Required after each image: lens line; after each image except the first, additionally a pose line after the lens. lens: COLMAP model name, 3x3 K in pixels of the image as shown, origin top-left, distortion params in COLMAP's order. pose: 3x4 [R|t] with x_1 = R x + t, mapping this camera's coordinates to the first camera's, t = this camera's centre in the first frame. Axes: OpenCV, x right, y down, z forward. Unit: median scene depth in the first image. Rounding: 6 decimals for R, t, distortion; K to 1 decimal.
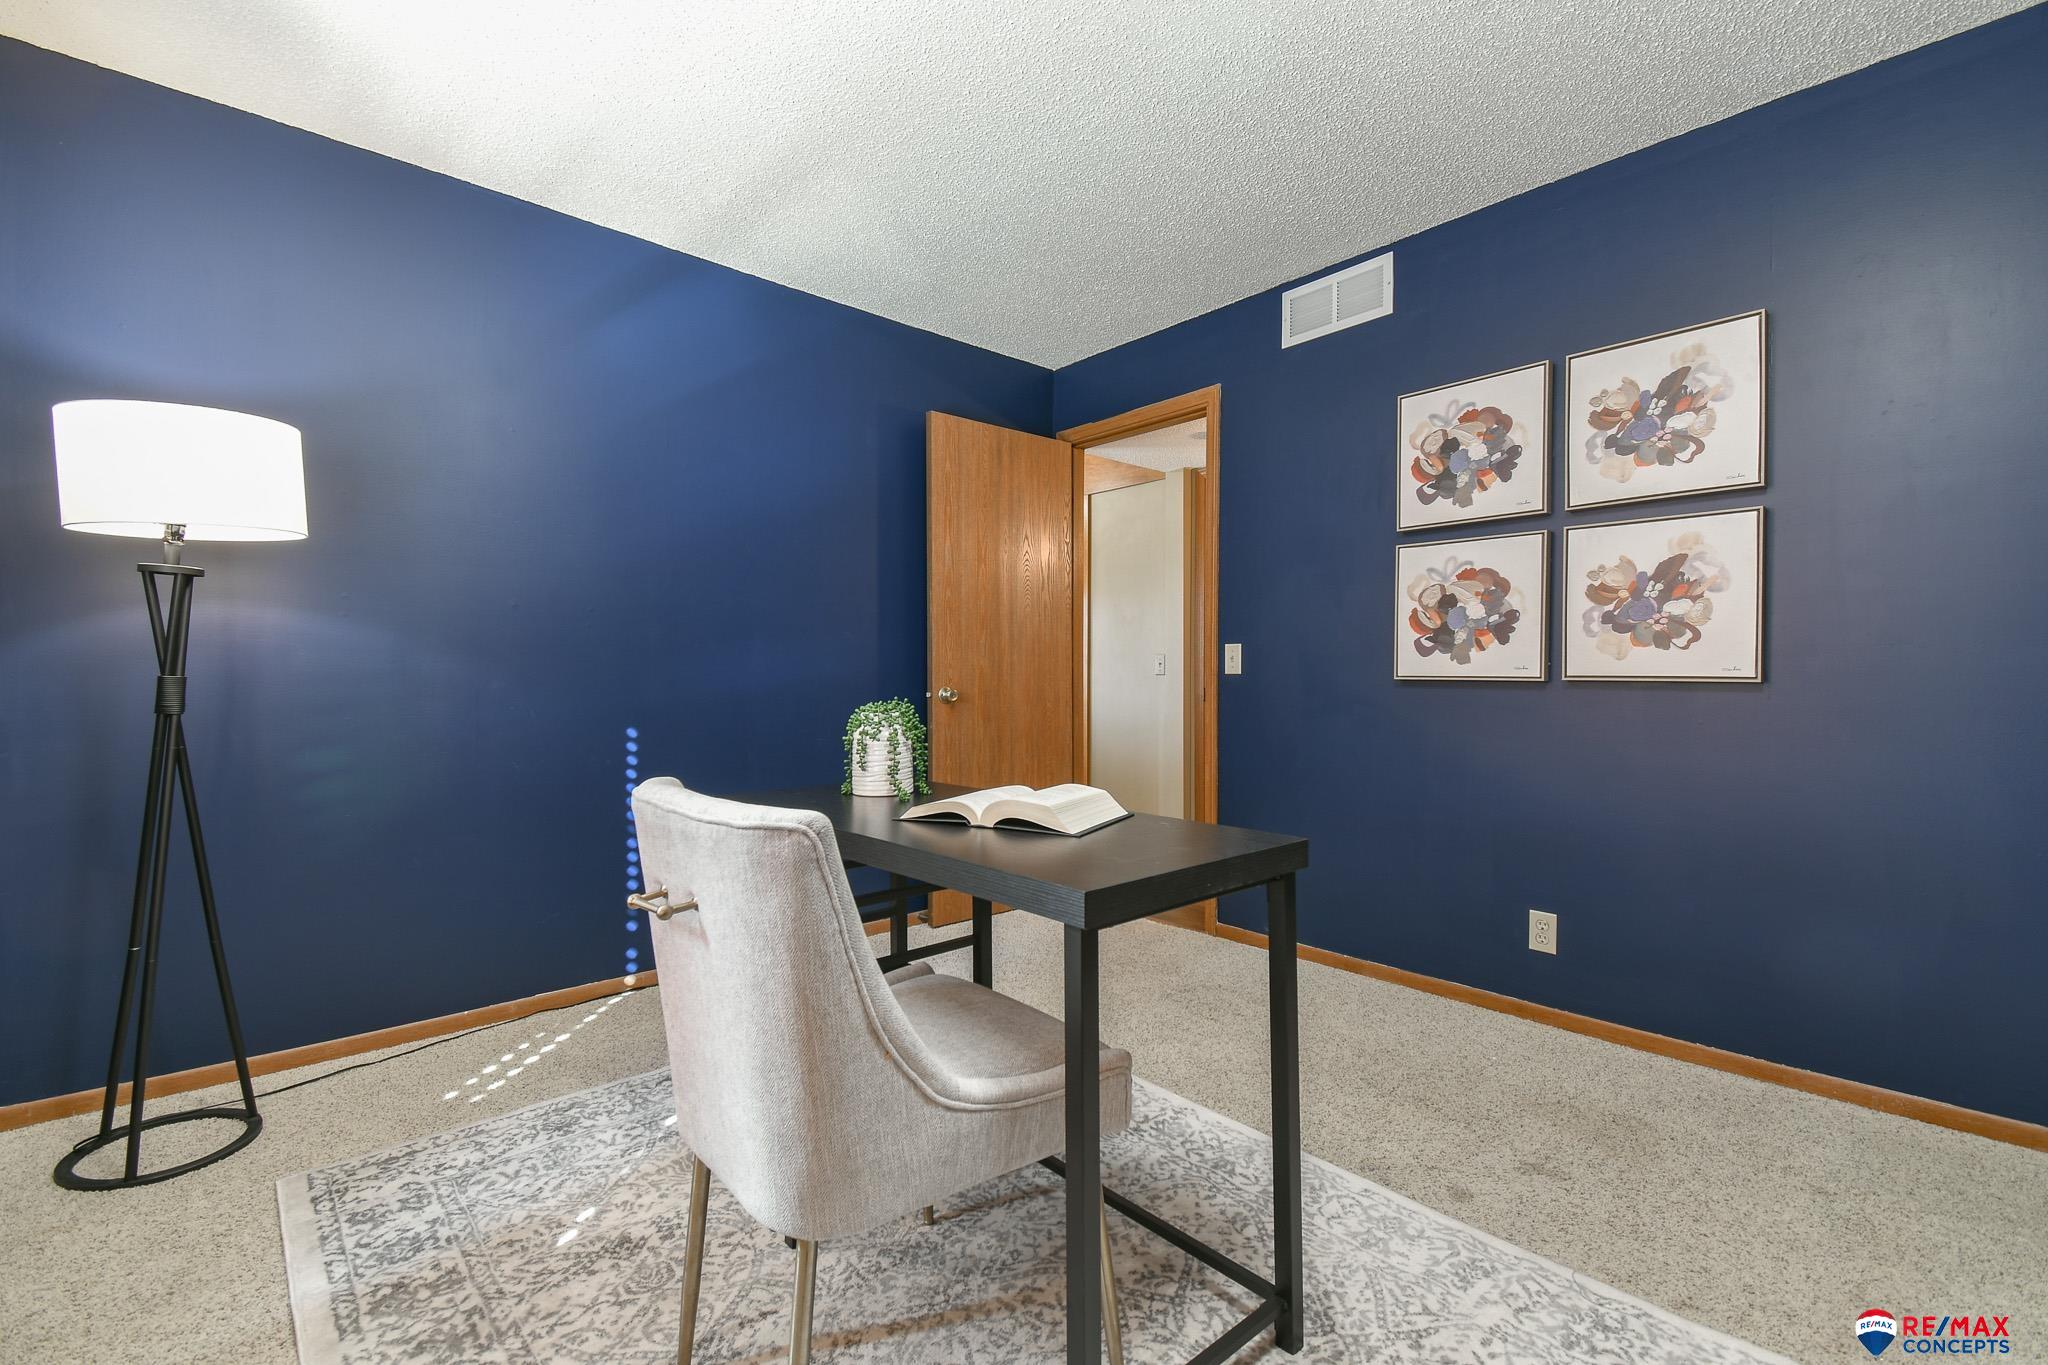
lens RADIAL K [[914.8, 0, 1024.0], [0, 914.8, 682.5], [0, 0, 1]] dist [0.032550, -0.018809]
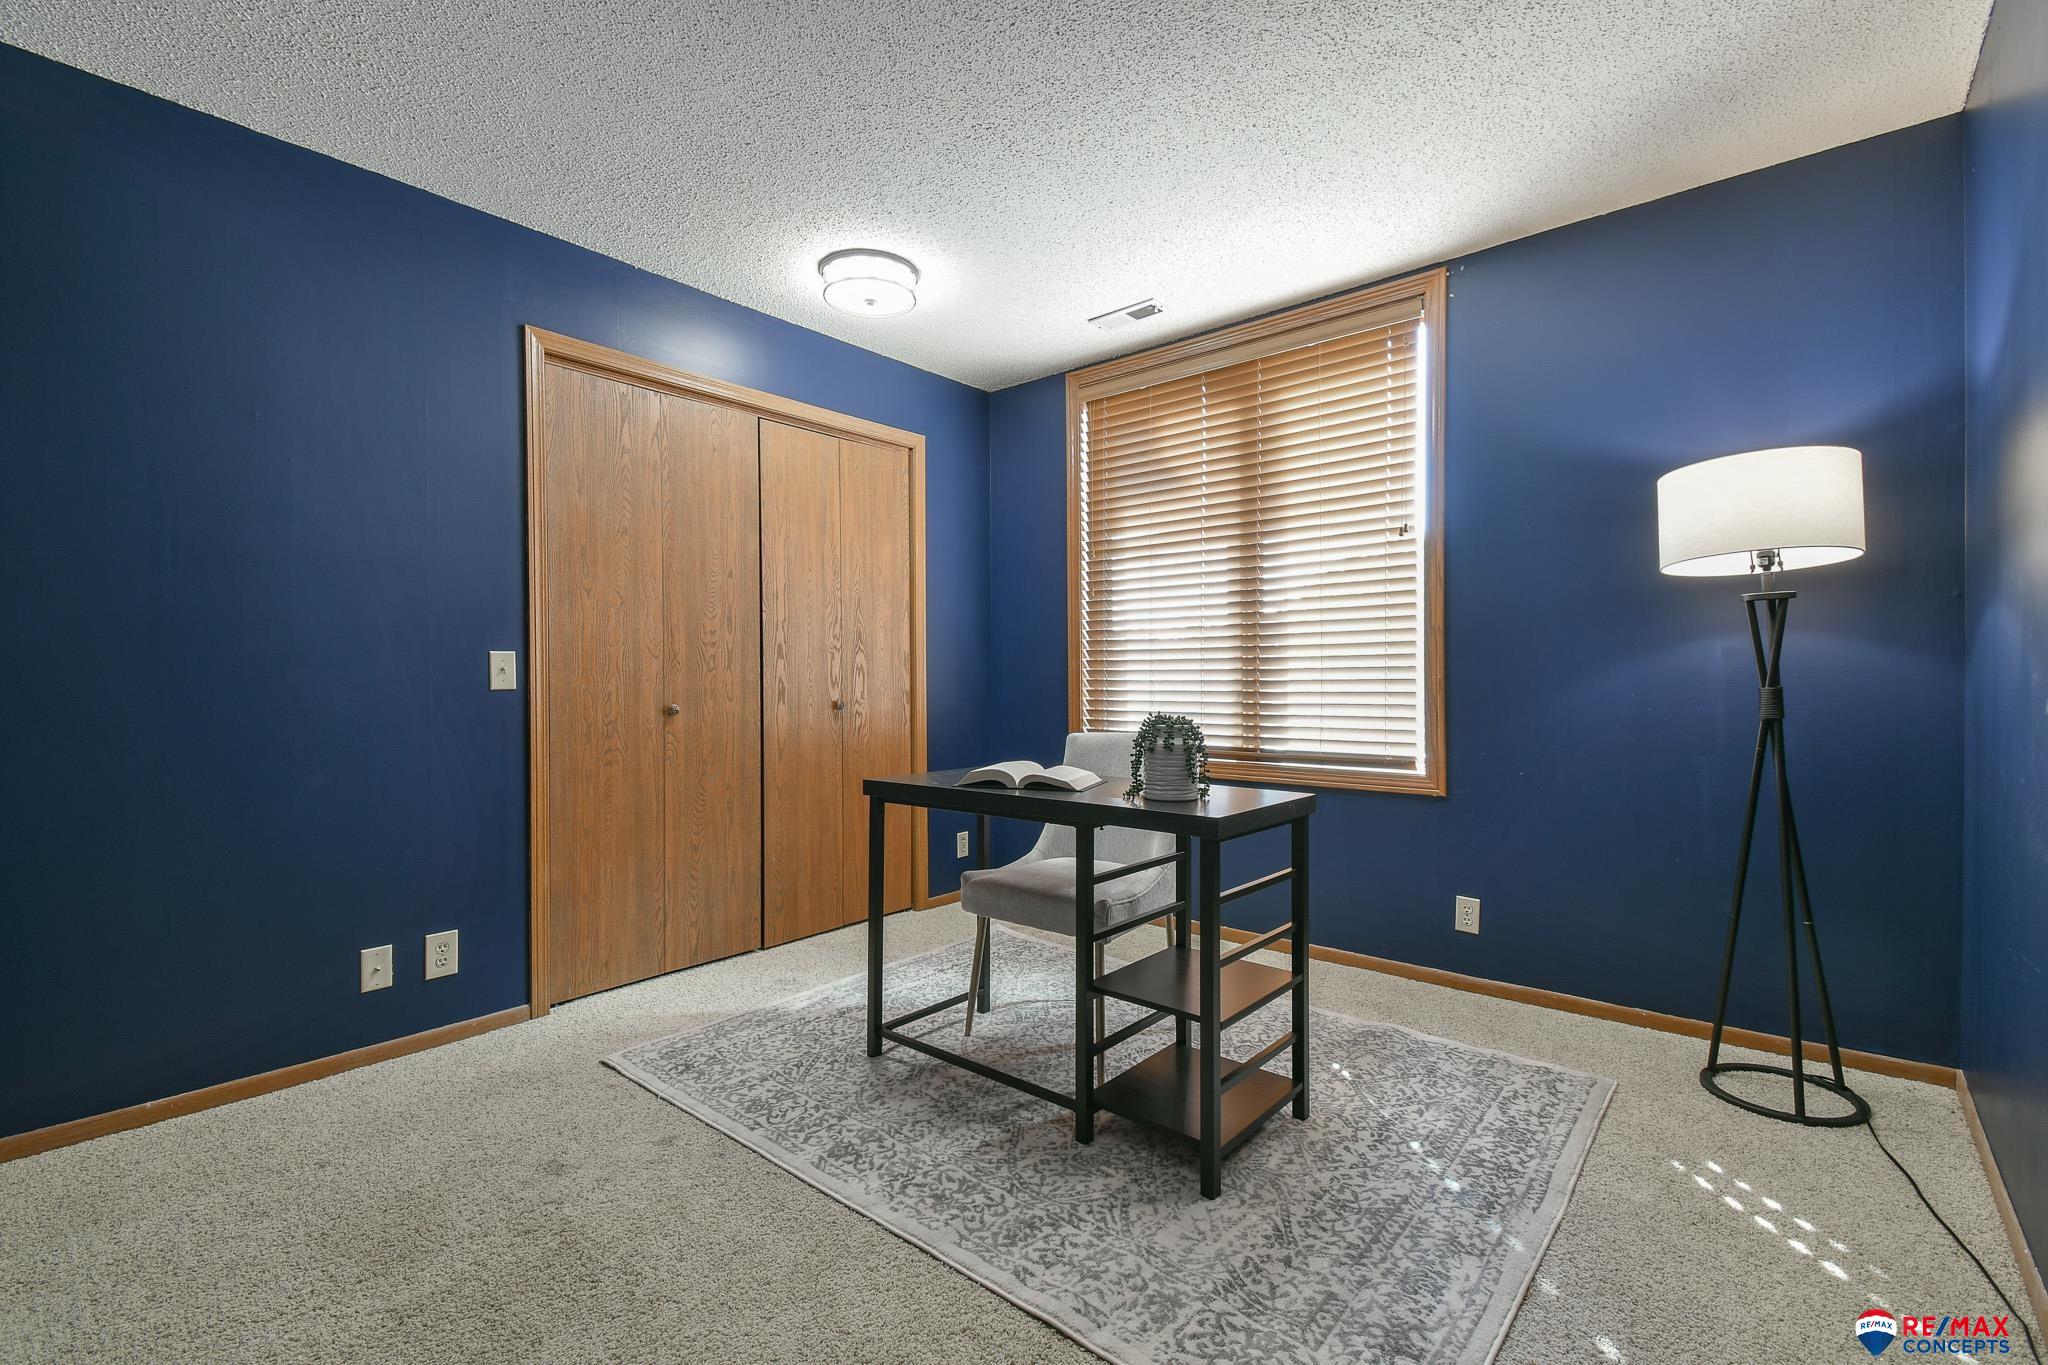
lens RADIAL K [[914.8, 0, 1024.0], [0, 914.8, 682.5], [0, 0, 1]] dist [0.032550, -0.018809]
pose [[-0.991709, 0.005542, -0.128381, 0.159776], [0.005569, 0.999984, 0.000146, -0.019692], [0.128380, -0.000570, -0.991725, 2.043352]]
